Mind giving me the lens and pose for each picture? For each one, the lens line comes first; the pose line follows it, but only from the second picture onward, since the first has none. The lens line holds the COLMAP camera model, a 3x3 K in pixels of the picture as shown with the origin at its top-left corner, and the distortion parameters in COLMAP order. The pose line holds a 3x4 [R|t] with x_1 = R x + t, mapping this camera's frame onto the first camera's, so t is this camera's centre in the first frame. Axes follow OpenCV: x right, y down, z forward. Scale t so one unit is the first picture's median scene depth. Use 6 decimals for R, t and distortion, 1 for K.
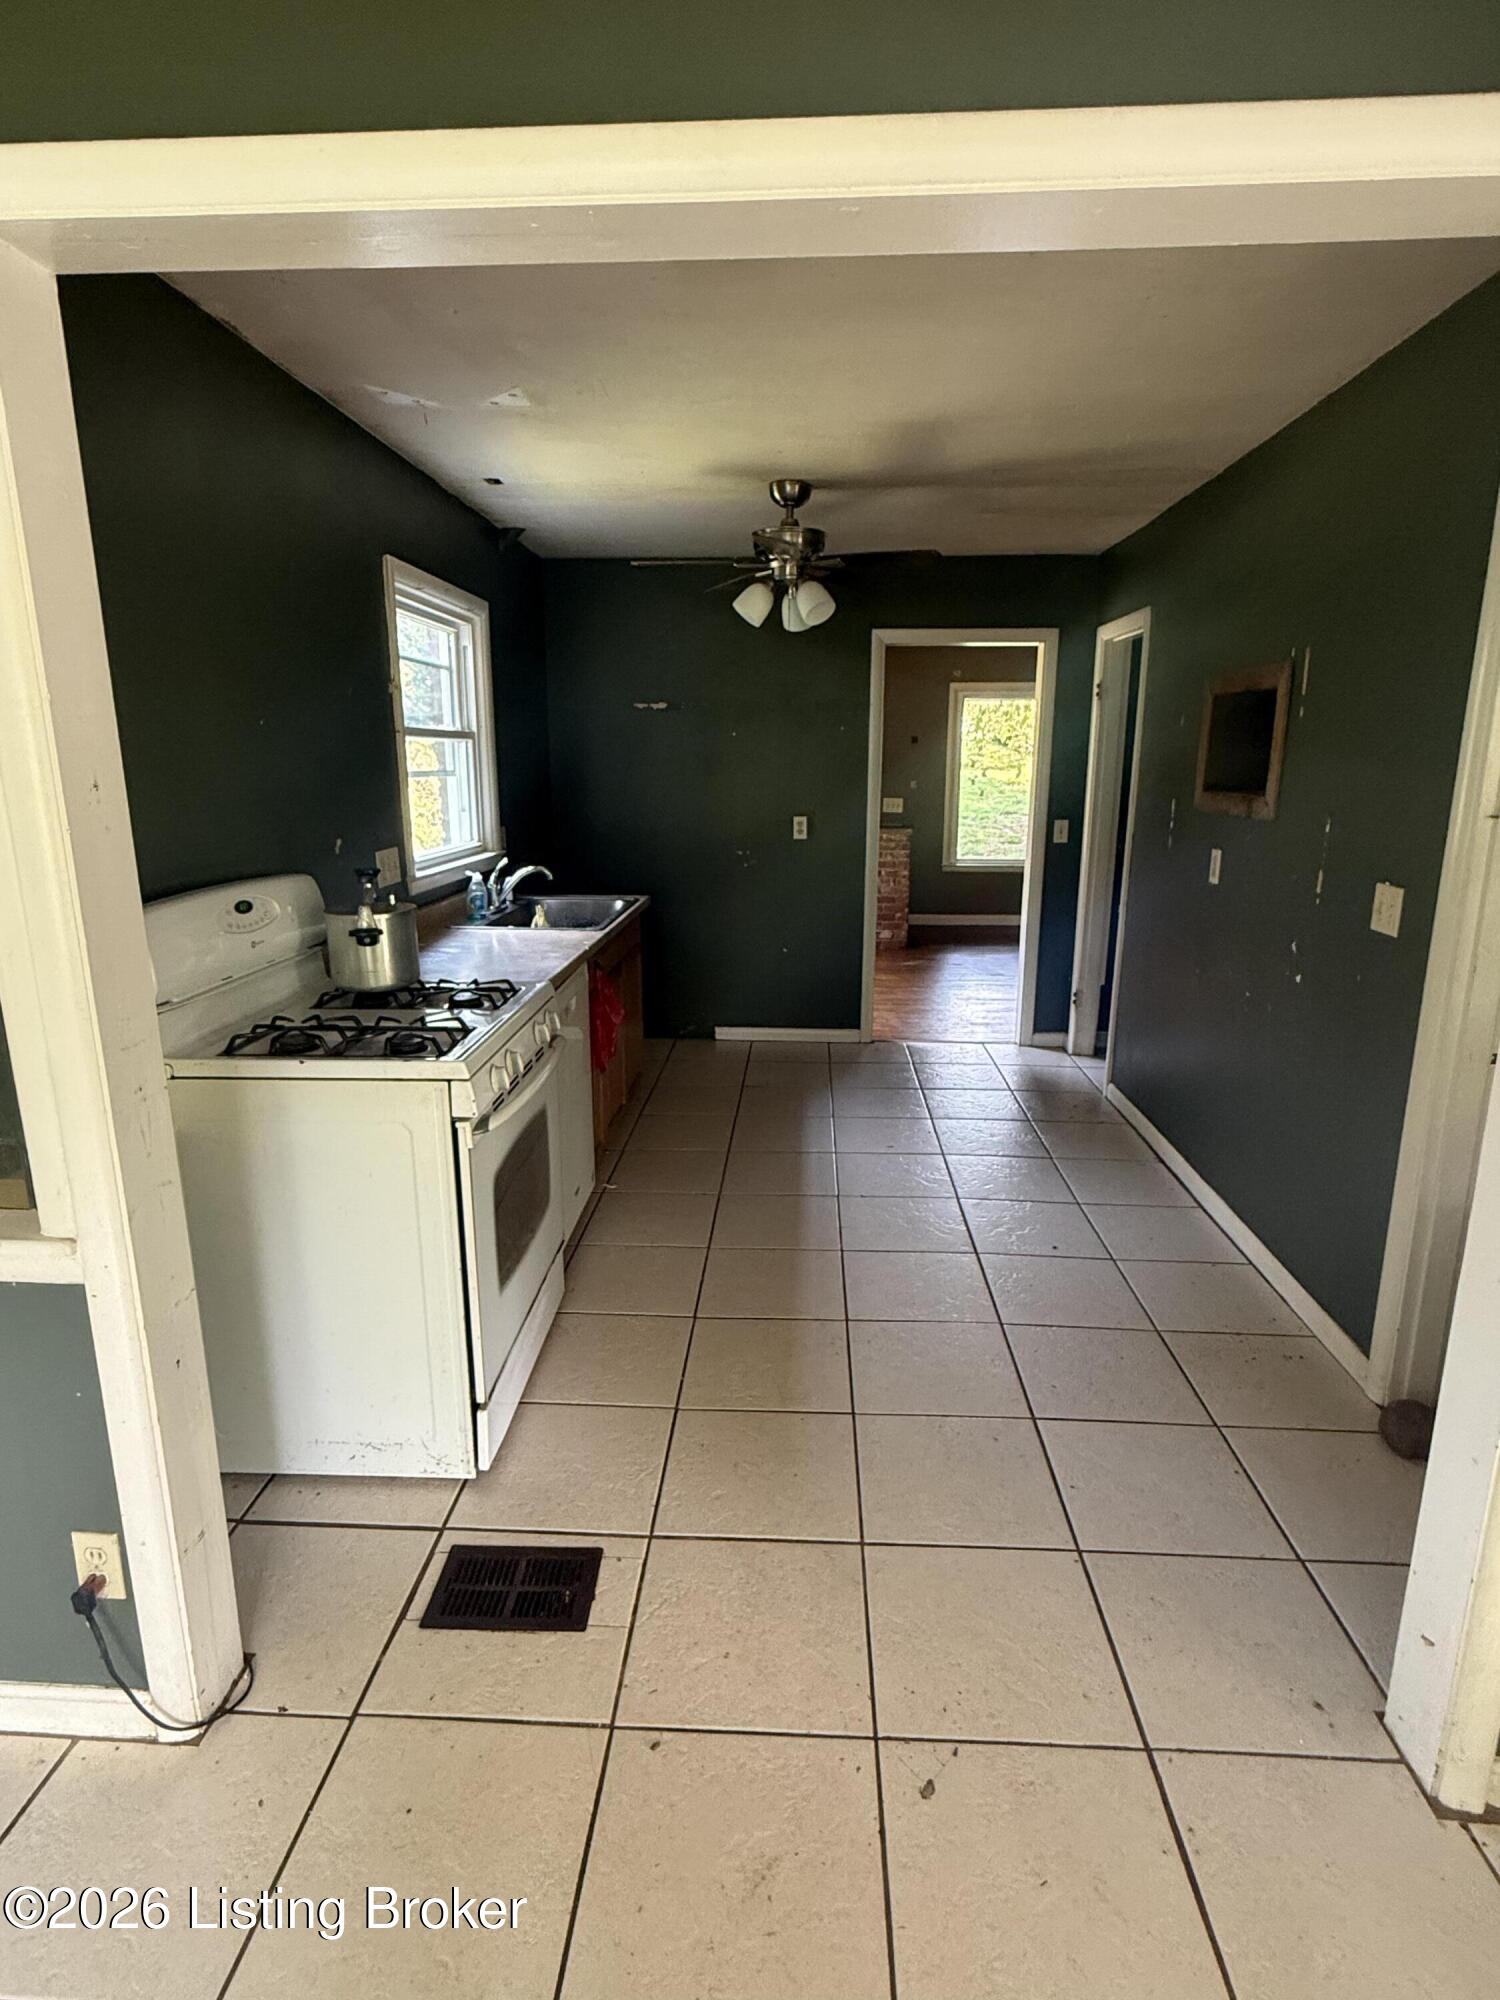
lens RADIAL K [[1045.9, 0, 750.0], [0, 1045.9, 1000.0], [0, 0, 1]] dist [0.001514, -0.000110]
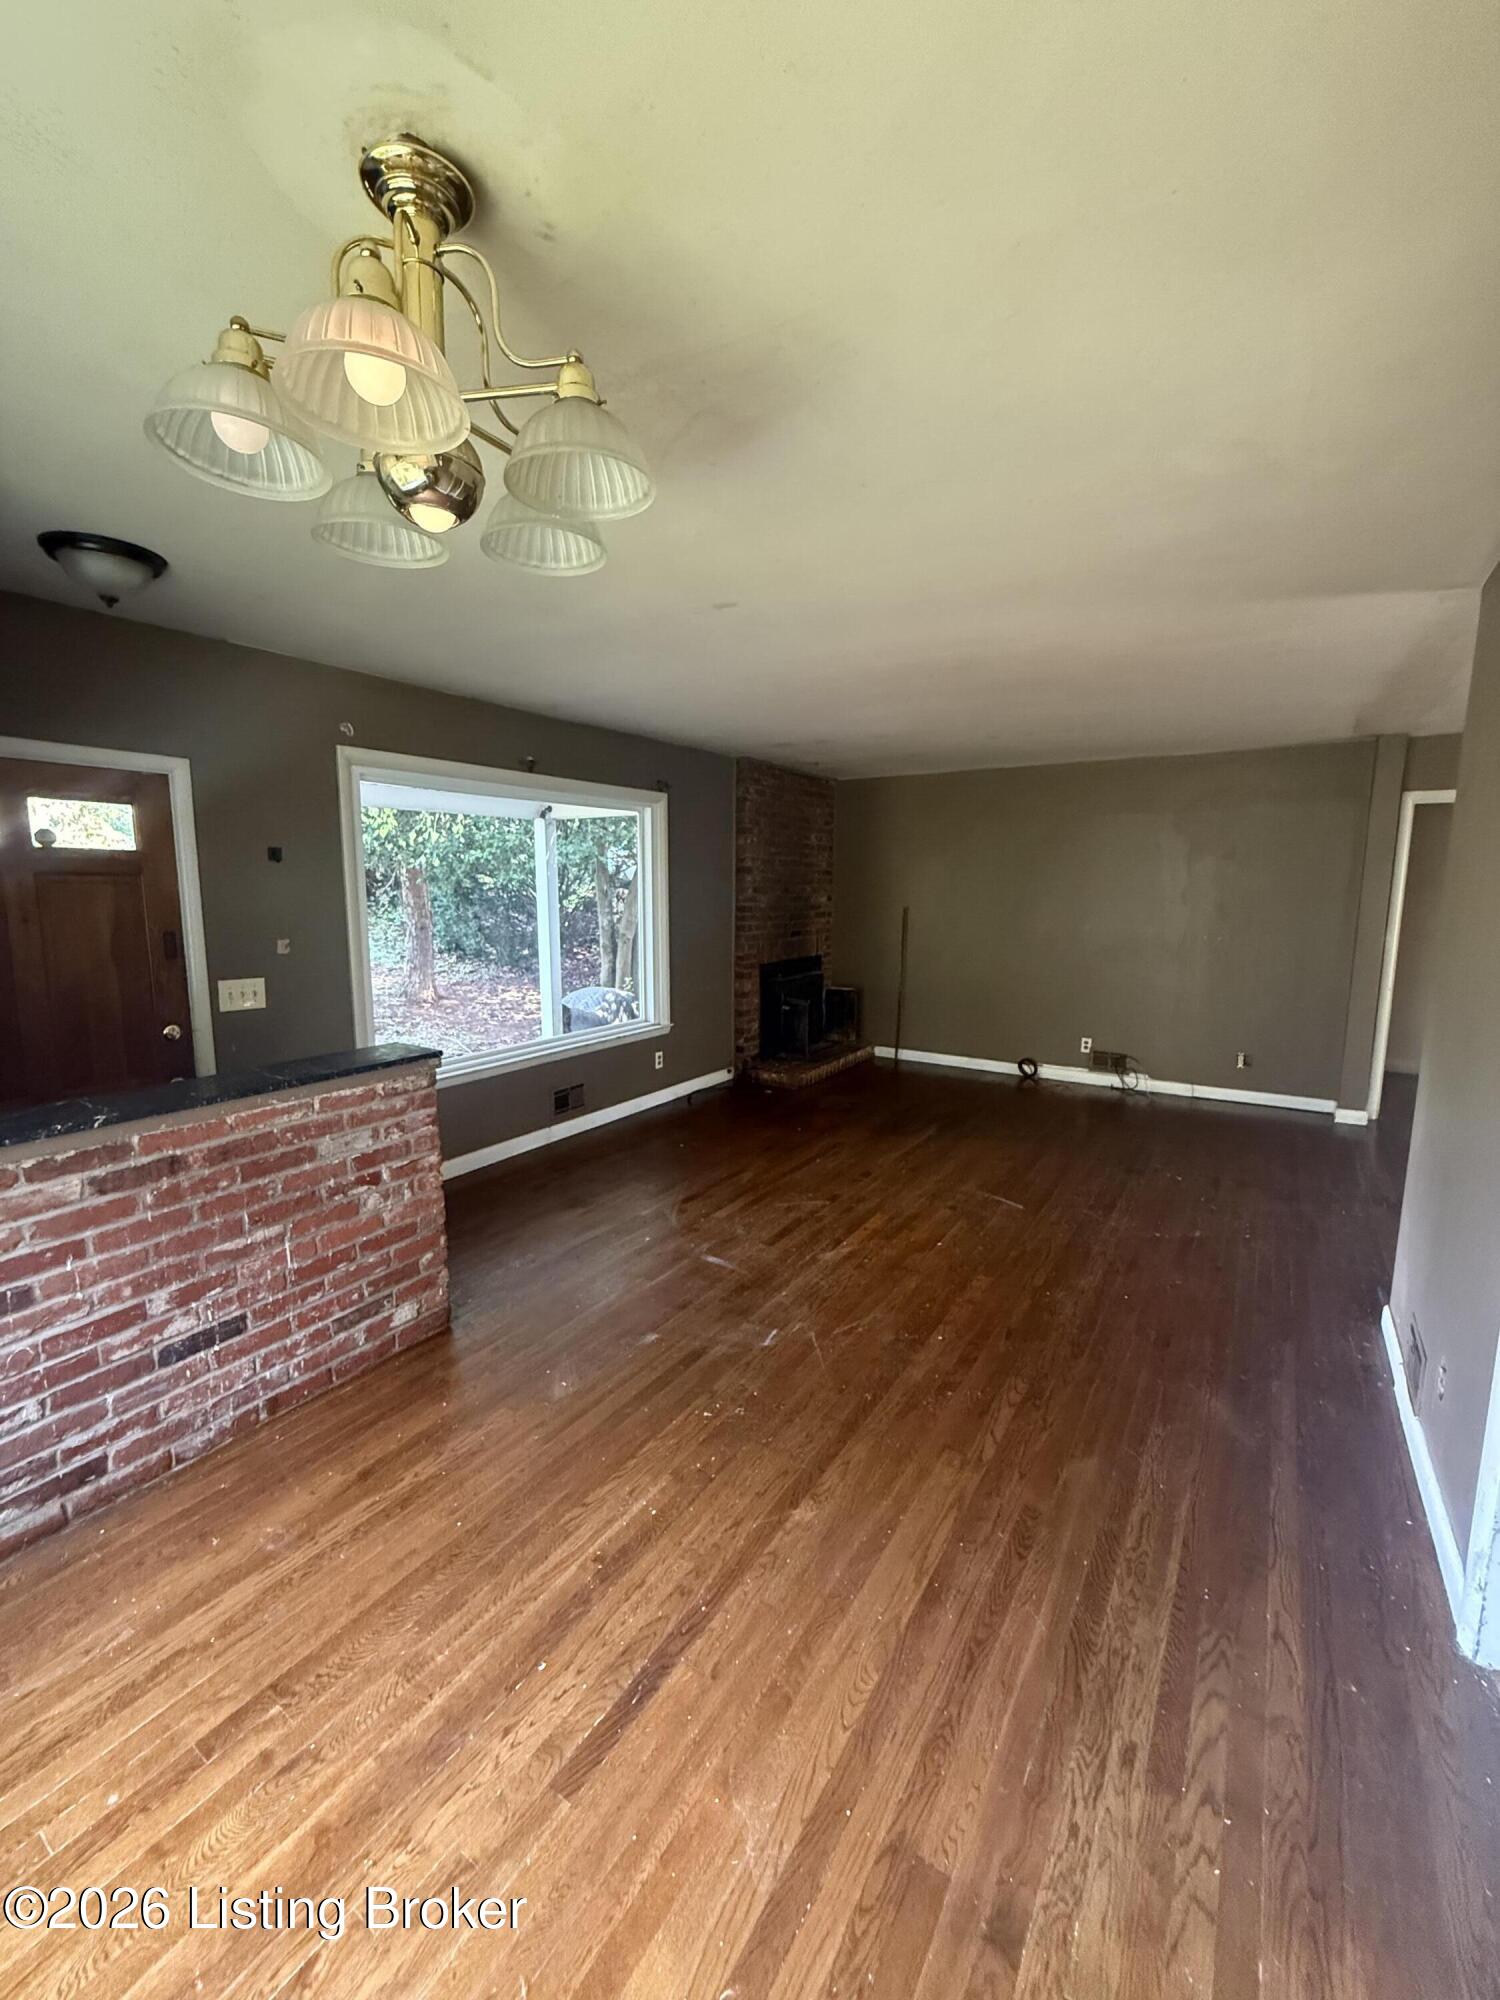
lens RADIAL K [[800.1, 0, 752.0], [0, 800.1, 995.4], [0, 0, 1]] dist [-0.000317, -0.000140]
pose [[0.493435, -0.117305, 0.861836, -0.137653], [0.193571, 0.980824, 0.022674, -0.384924], [-0.847970, 0.155639, 0.506679, 1.624485]]
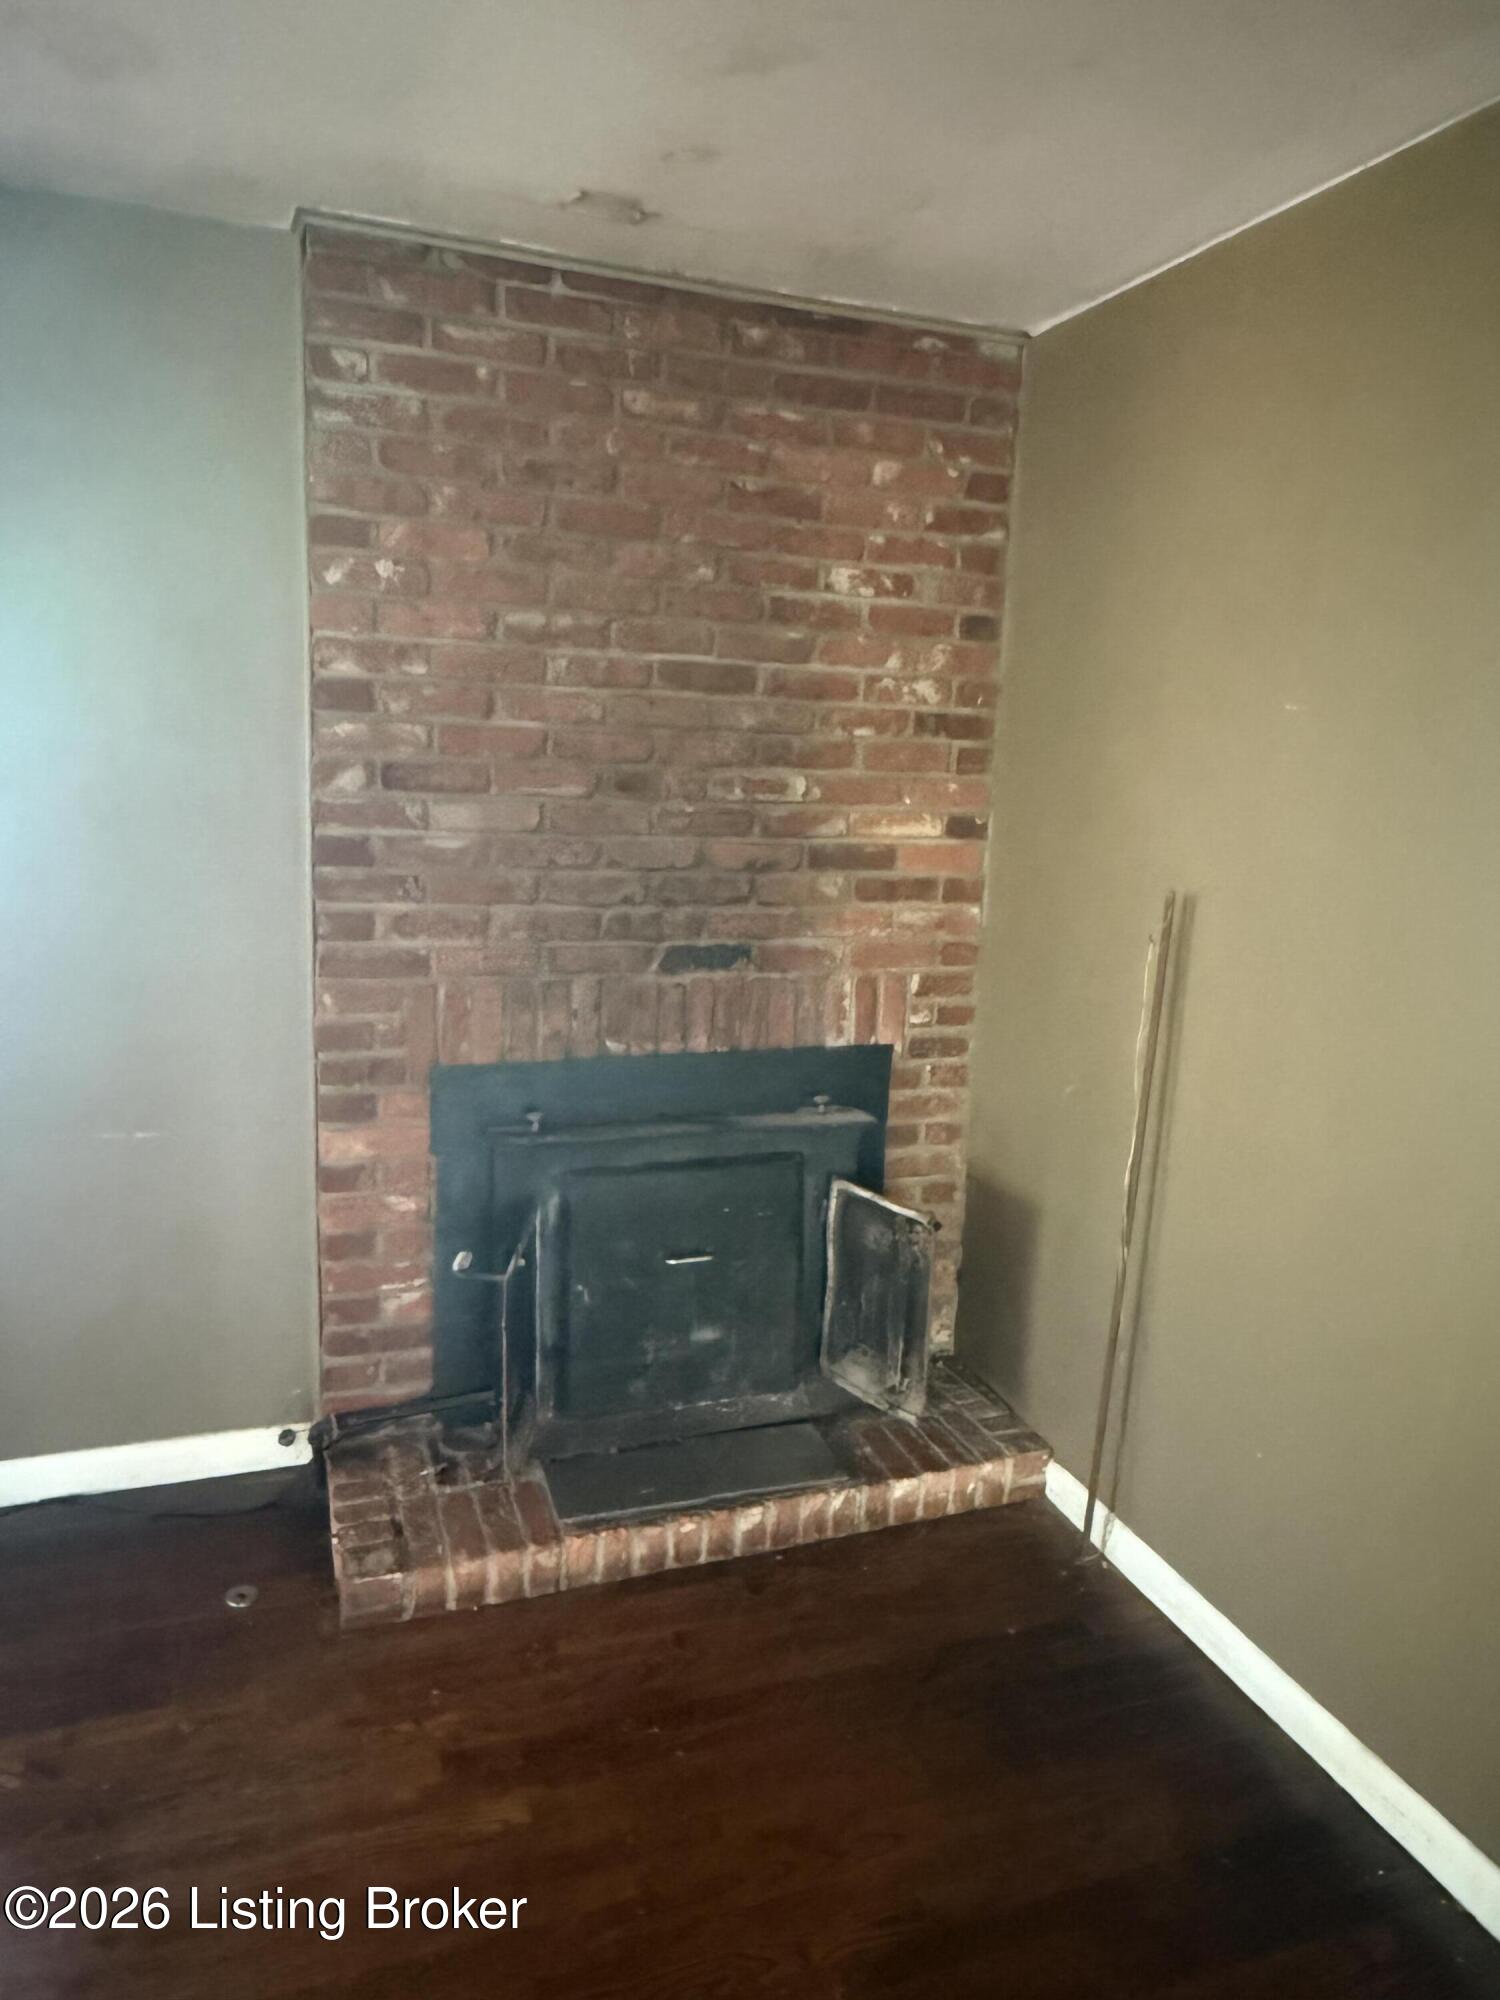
lens RADIAL K [[1341.5, 0, 757.5], [0, 1341.5, 991.8], [0, 0, 1]] dist [-0.000547, 0.000331]
pose [[0.914731, -0.037110, 0.402356, 1.239083], [0.052683, 0.998227, -0.027702, -0.420405], [-0.400615, 0.046537, 0.915064, 1.719212]]
